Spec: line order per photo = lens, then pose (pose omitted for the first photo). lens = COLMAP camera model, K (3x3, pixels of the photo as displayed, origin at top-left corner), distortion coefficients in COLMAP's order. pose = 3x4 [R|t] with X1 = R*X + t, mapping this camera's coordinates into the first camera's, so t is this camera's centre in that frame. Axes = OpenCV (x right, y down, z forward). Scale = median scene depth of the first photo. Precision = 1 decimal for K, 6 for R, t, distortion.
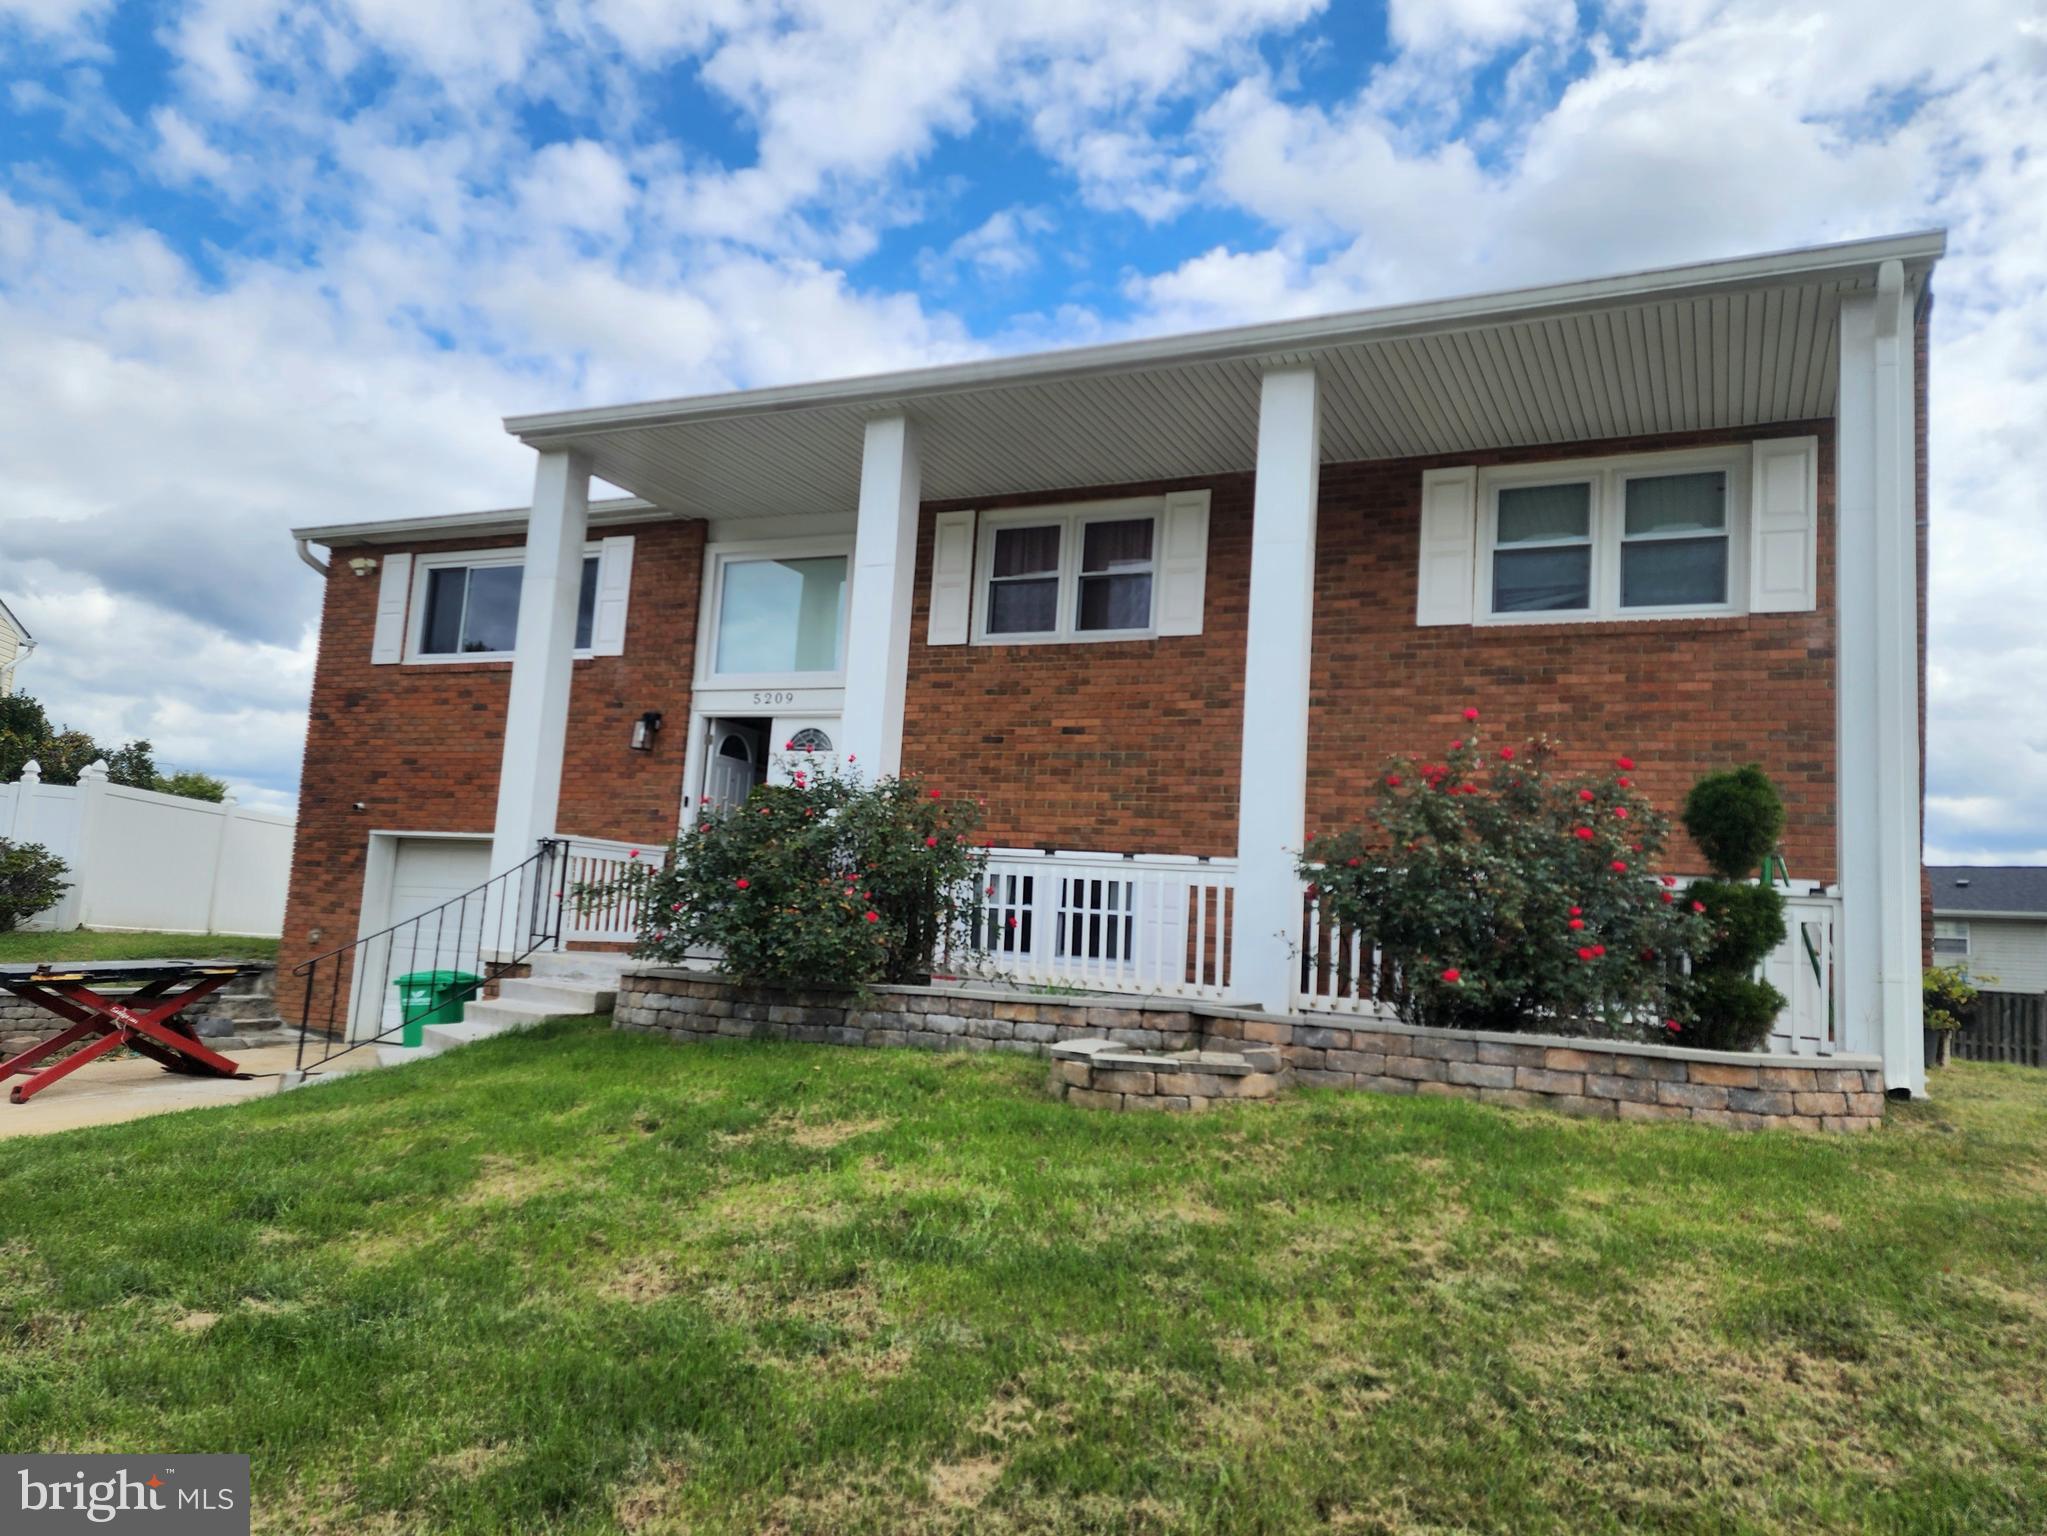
lens RADIAL K [[1464.7, 0, 1015.3], [0, 1464.7, 760.3], [0, 0, 1]] dist [0.062618, -0.002212]
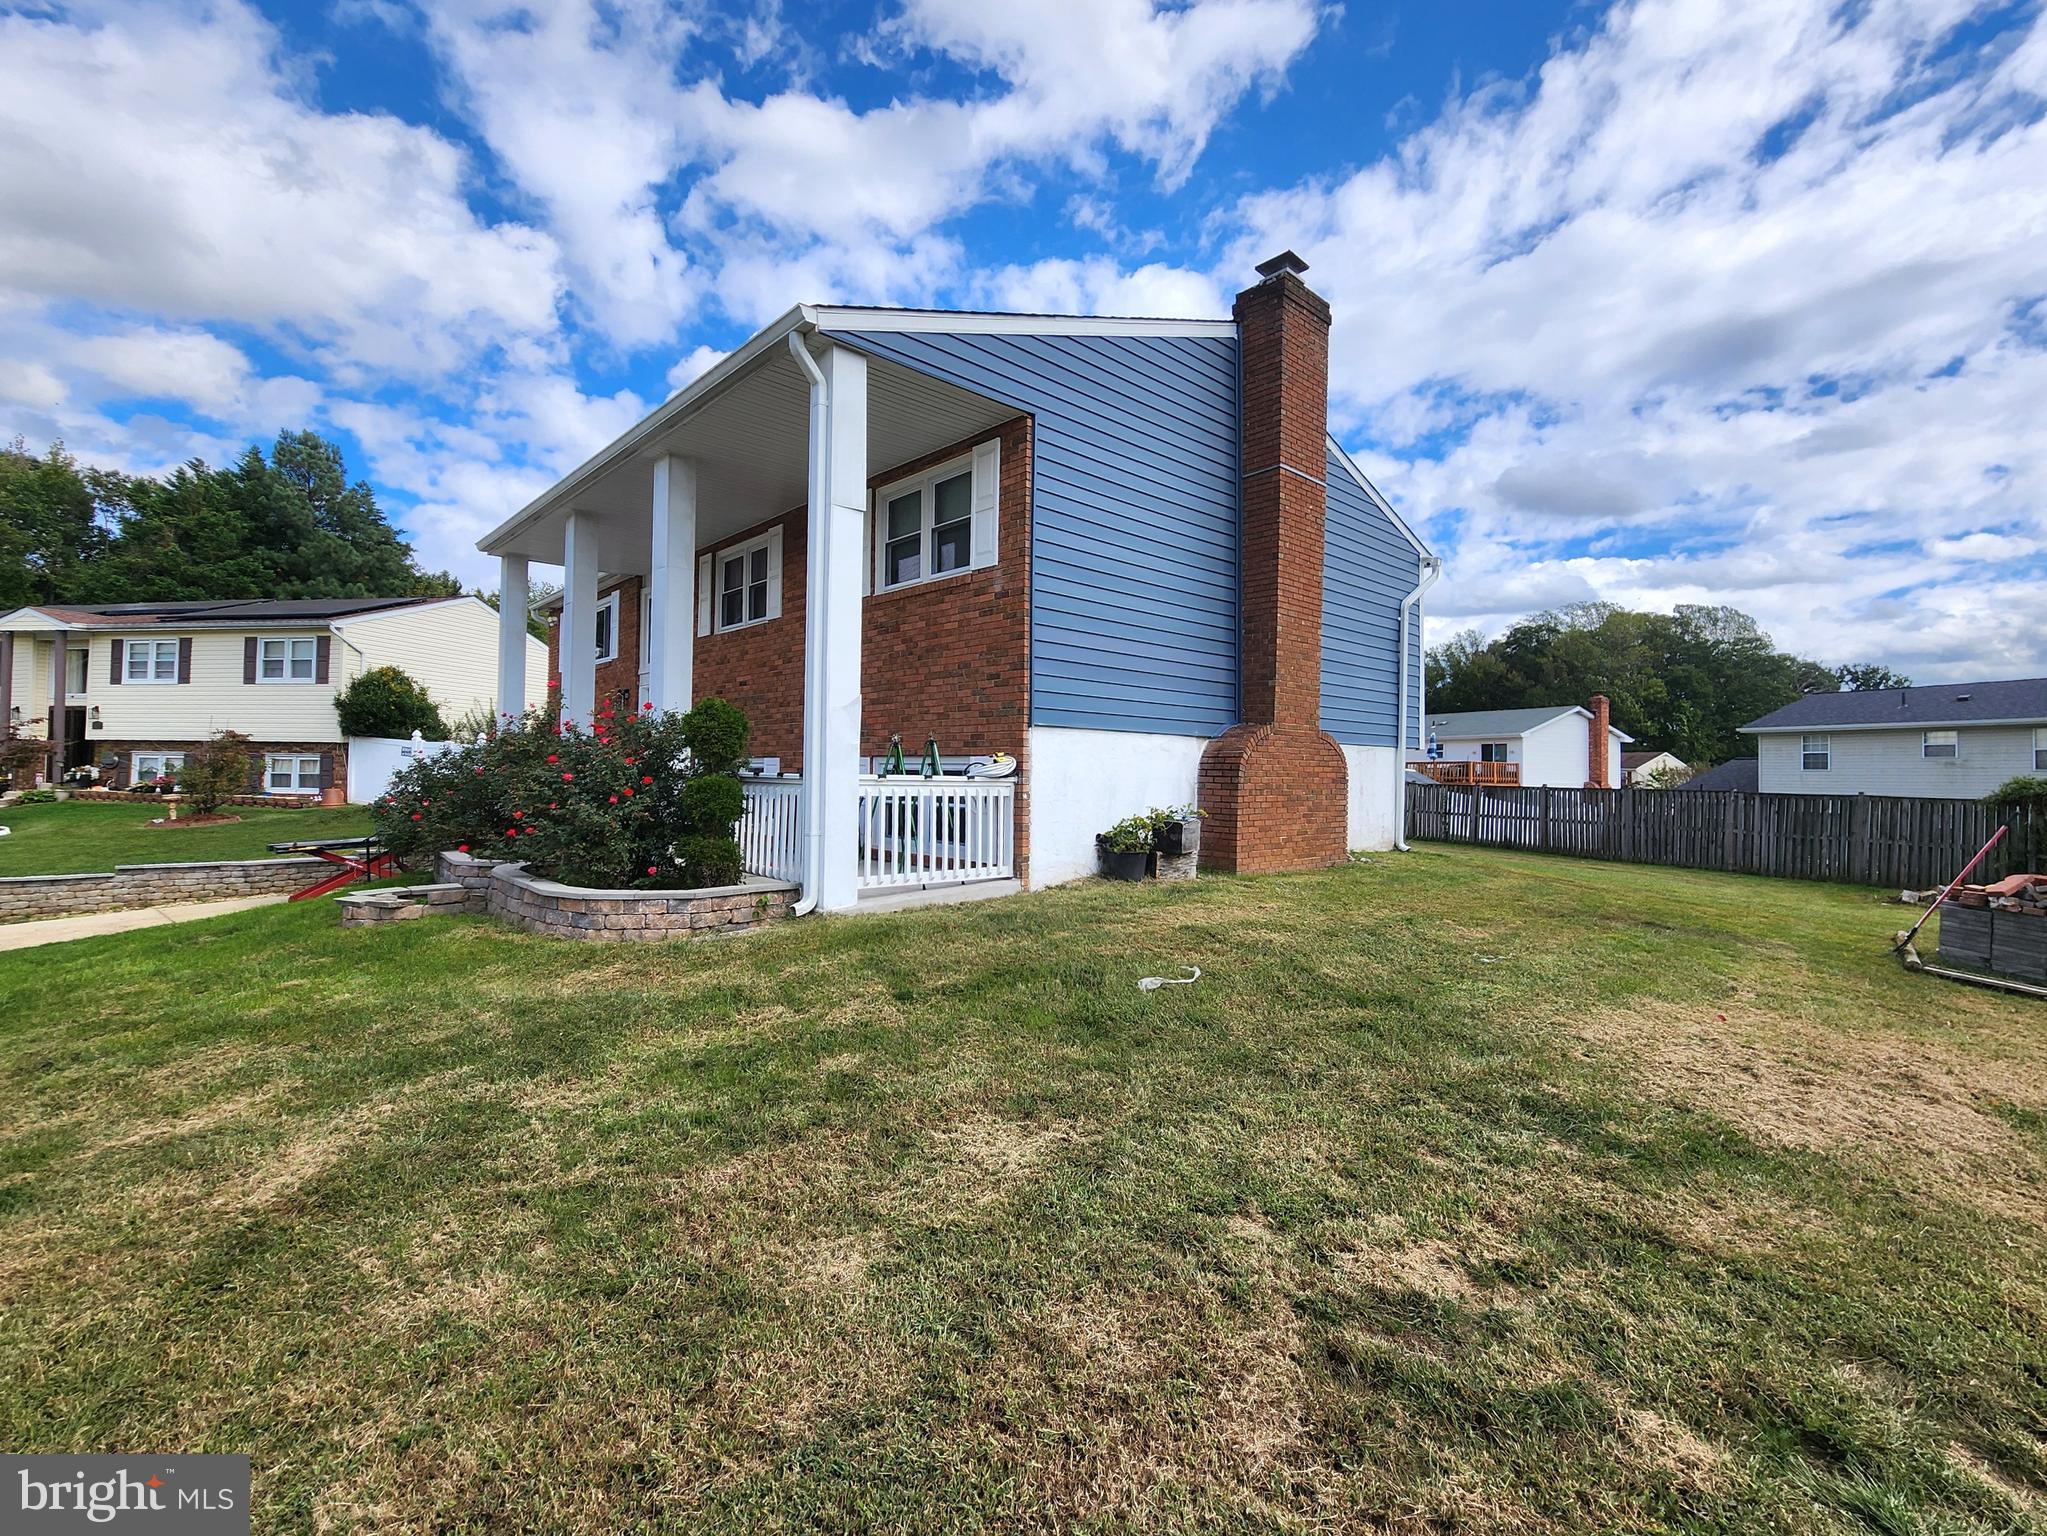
lens RADIAL K [[865.0, 0, 1019.1], [0, 865.0, 759.7], [0, 0, 1]] dist [0.002674, -0.000017]
pose [[0.927535, -0.051200, -0.370213, 0.786115], [0.084623, 0.993617, 0.074598, 0.021402], [0.364030, -0.100521, 0.925947, 0.220913]]
